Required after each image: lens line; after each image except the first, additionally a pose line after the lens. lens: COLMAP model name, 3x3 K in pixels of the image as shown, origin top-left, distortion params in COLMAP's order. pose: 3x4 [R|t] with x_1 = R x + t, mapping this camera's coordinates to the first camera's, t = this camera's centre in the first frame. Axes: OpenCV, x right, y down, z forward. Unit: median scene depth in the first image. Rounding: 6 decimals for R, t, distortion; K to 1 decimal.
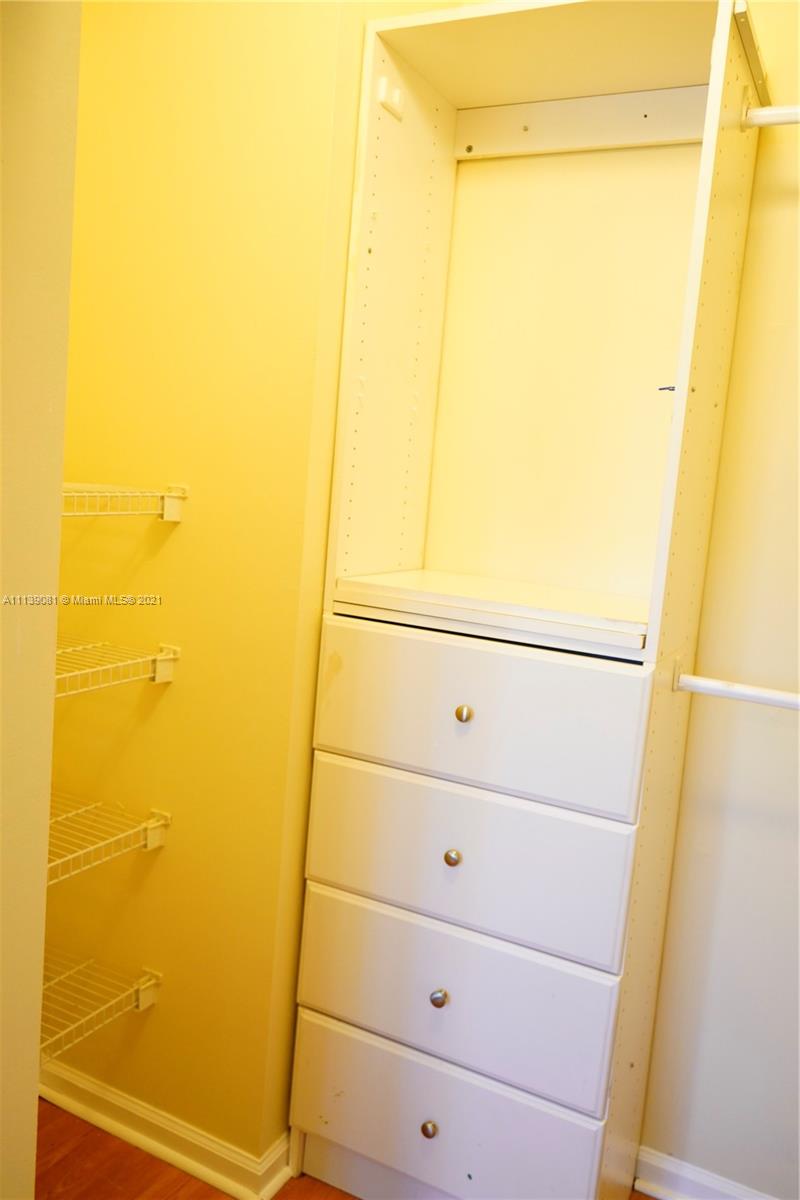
lens RADIAL K [[952.9, 0, 394.1], [0, 952.9, 598.5], [0, 0, 1]] dist [-0.018465, 0.018507]
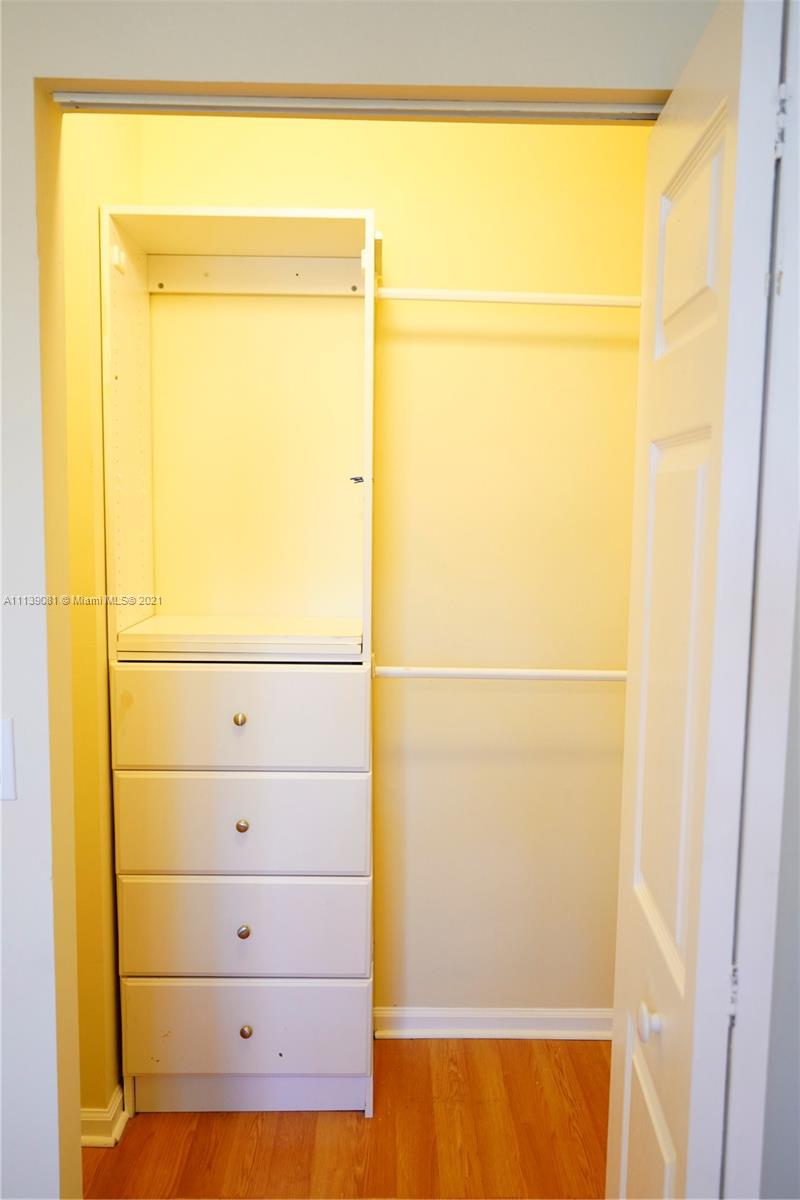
lens RADIAL K [[952.9, 0, 394.1], [0, 952.9, 598.5], [0, 0, 1]] dist [-0.018465, 0.018507]
pose [[0.881403, -0.121313, 0.456521, -0.314509], [0.121753, 0.992149, 0.028580, -0.059683], [-0.456404, 0.030392, 0.889254, -0.303454]]
